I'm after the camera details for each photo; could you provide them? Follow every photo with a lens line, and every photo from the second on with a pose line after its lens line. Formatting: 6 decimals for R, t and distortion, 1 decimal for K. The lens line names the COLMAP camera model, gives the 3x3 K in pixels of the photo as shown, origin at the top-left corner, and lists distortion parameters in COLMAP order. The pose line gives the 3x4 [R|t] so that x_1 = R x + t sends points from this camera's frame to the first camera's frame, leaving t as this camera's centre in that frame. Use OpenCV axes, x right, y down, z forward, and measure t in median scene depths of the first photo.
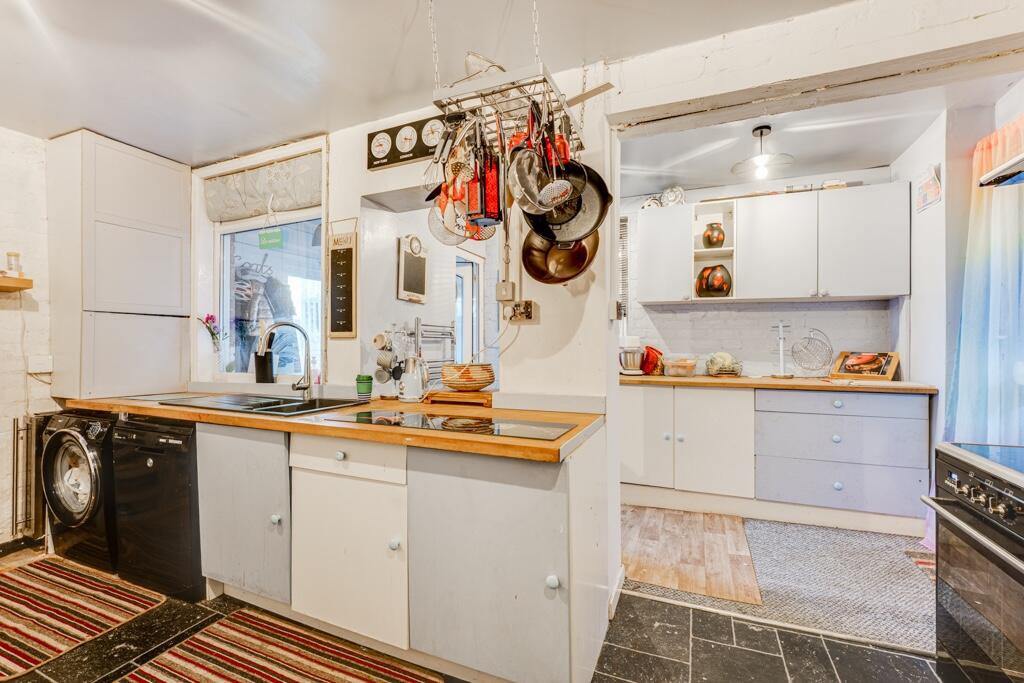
lens RADIAL K [[427.3, 0, 512.8], [0, 427.3, 343.4], [0, 0, 1]] dist [-0.005354, 0.000110]
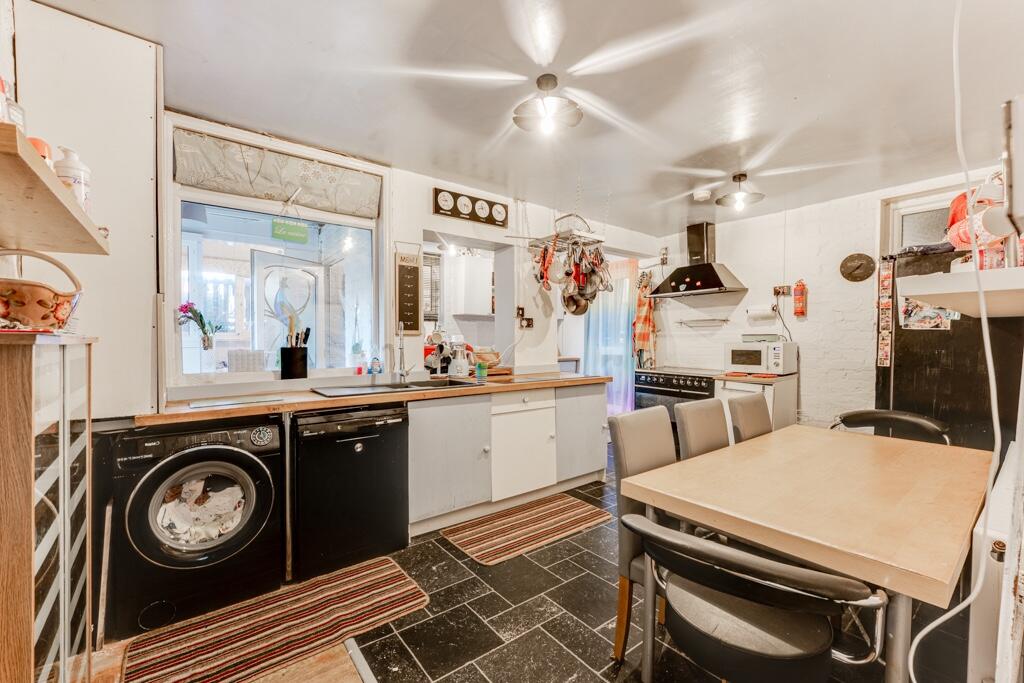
lens RADIAL K [[427.3, 0, 517.0], [0, 427.3, 343.6], [0, 0, 1]] dist [-0.005354, 0.000110]
pose [[0.475619, -0.003939, 0.879643, -1.521937], [-0.001769, 0.999984, 0.005434, 0.006267], [-0.879650, -0.004140, 0.475604, 0.111836]]
